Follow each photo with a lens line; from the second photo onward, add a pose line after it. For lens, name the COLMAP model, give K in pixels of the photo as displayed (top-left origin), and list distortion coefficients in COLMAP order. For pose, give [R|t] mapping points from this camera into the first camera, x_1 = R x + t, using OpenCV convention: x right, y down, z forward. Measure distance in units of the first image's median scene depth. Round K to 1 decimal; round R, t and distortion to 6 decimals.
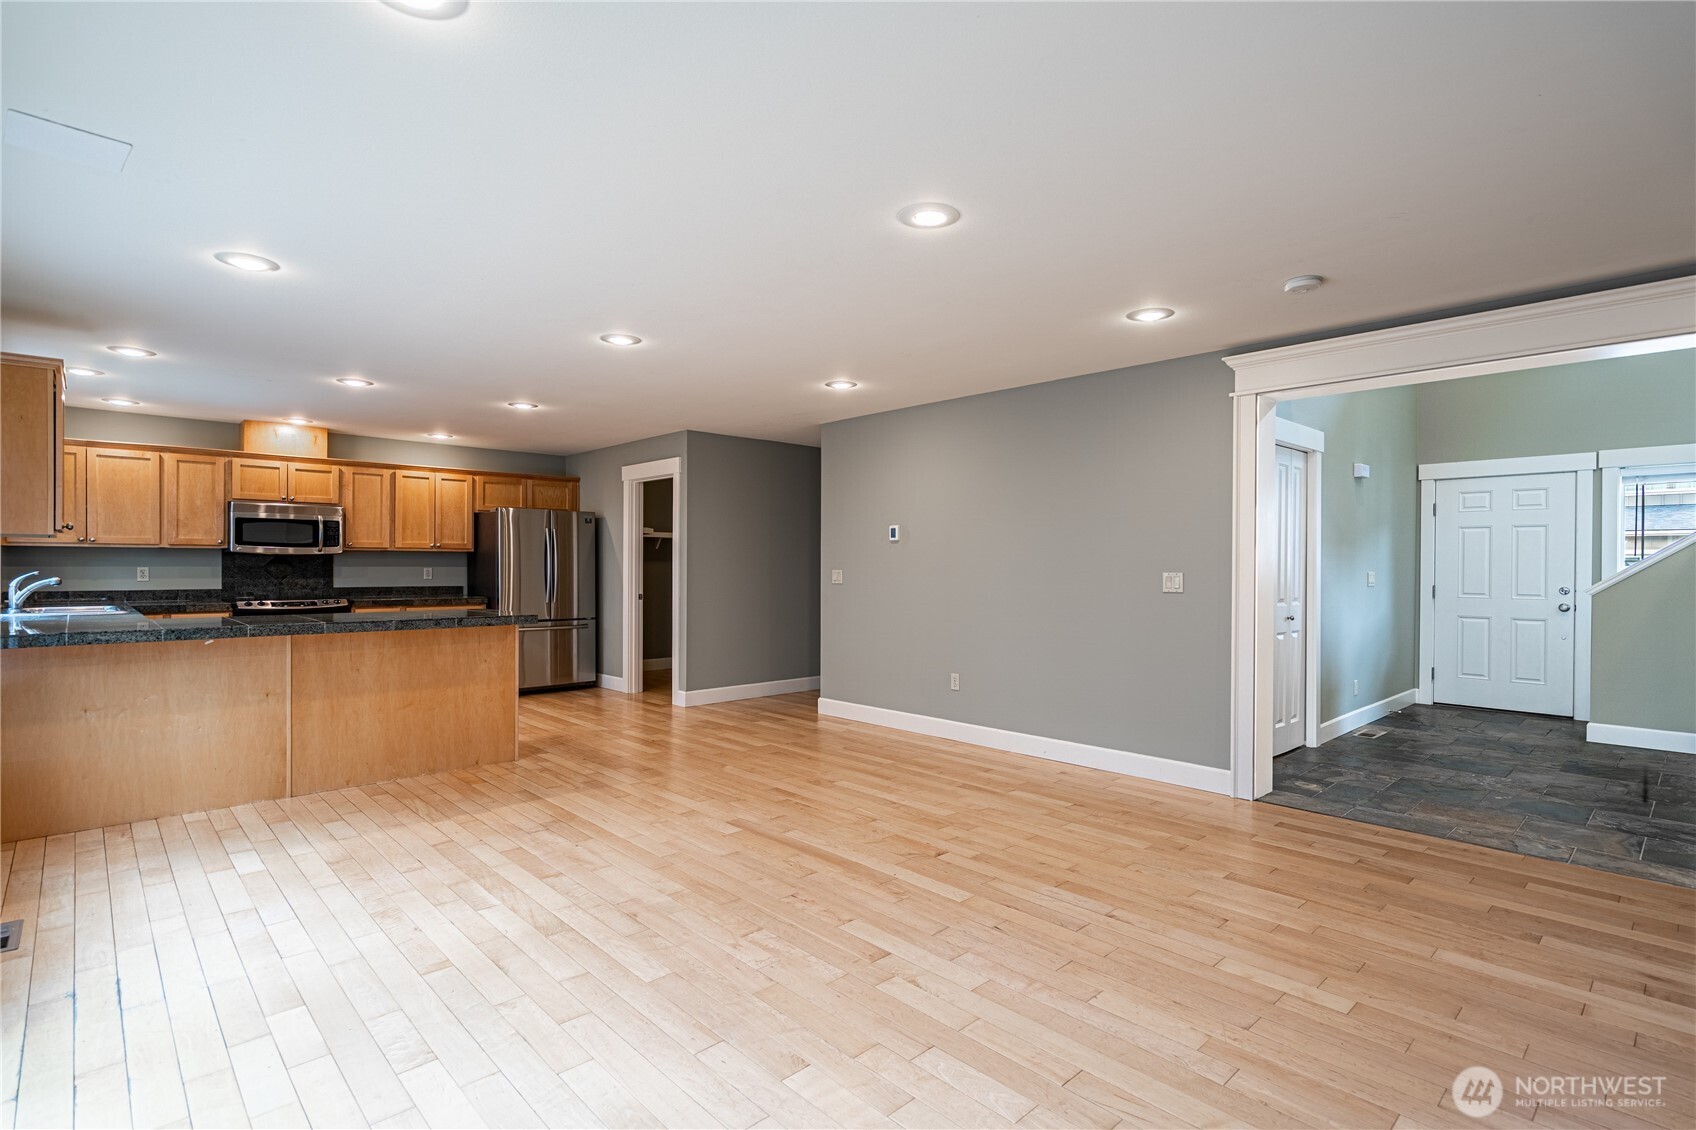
lens RADIAL K [[809.3, 0, 845.8], [0, 809.3, 567.4], [0, 0, 1]] dist [-0.004069, 0.001686]
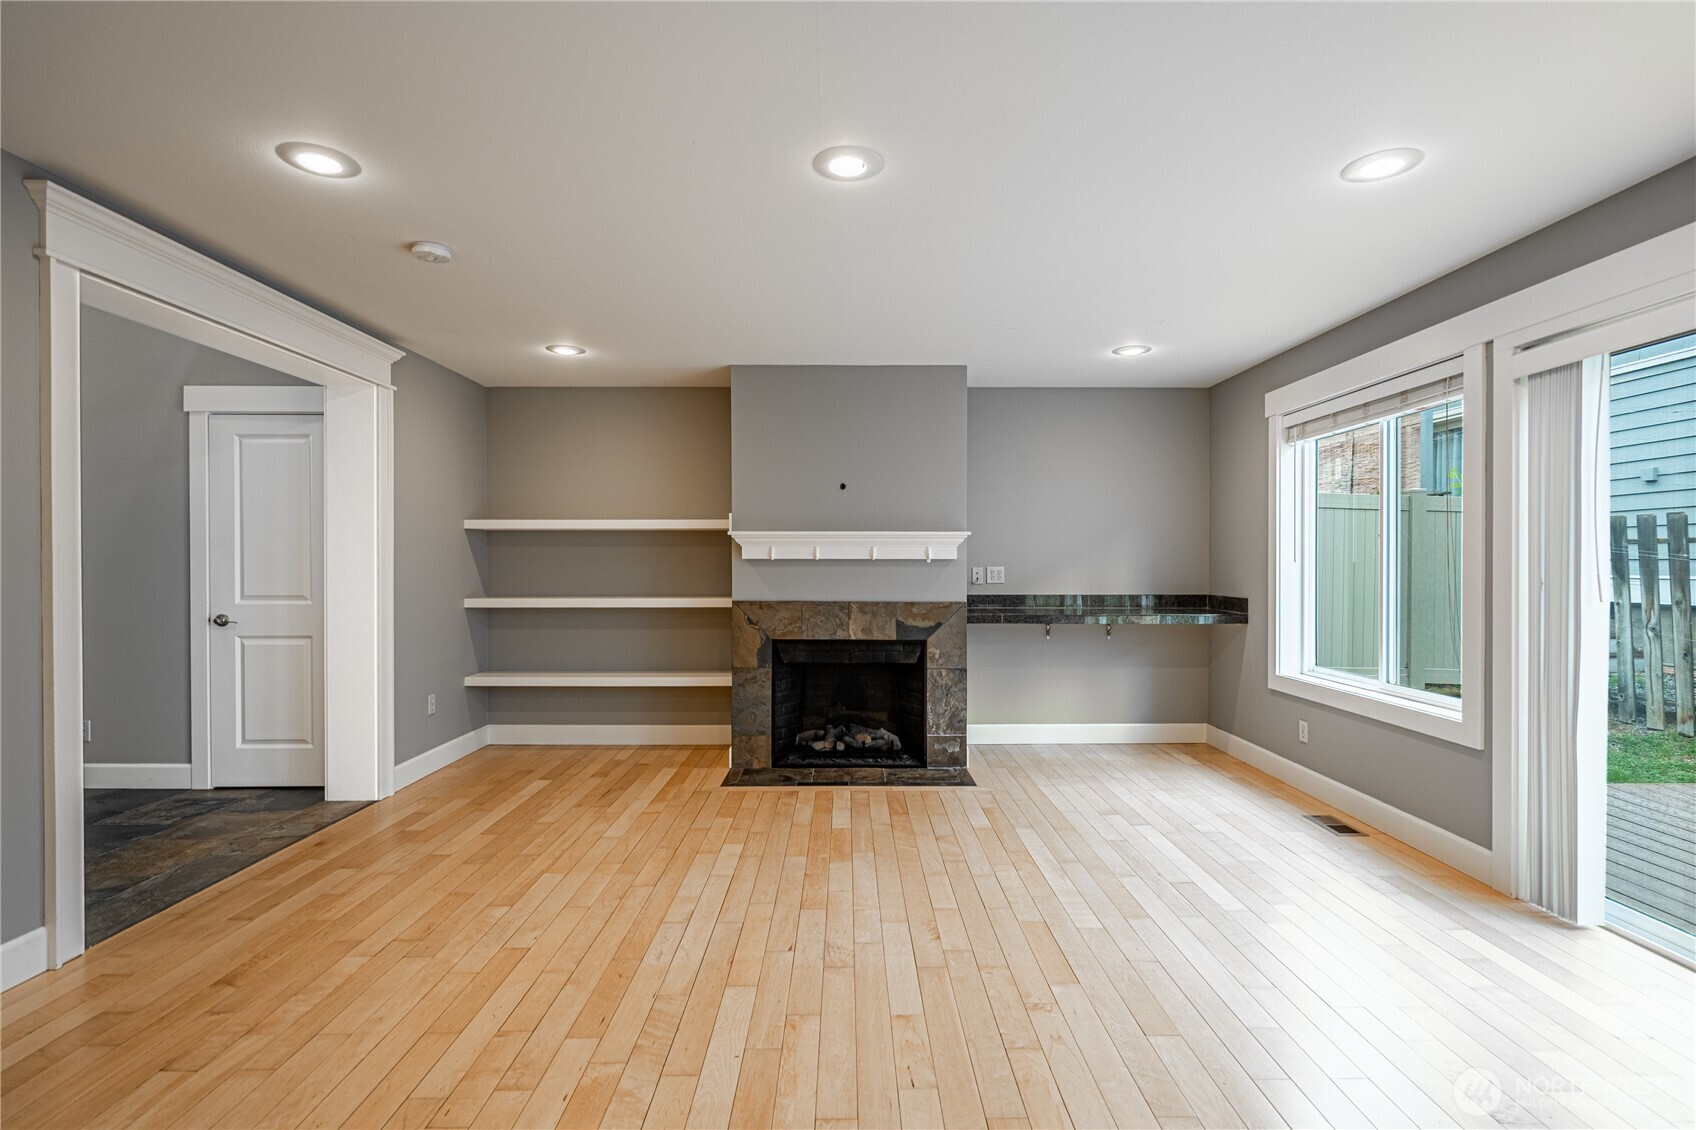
lens RADIAL K [[809.3, 0, 848.5], [0, 809.3, 563.7], [0, 0, 1]] dist [-0.004069, 0.001686]
pose [[-0.727788, -0.006433, 0.685772, -0.397488], [-0.003362, 0.999977, 0.005812, -0.008720], [-0.685794, 0.001924, -0.727793, 1.282503]]
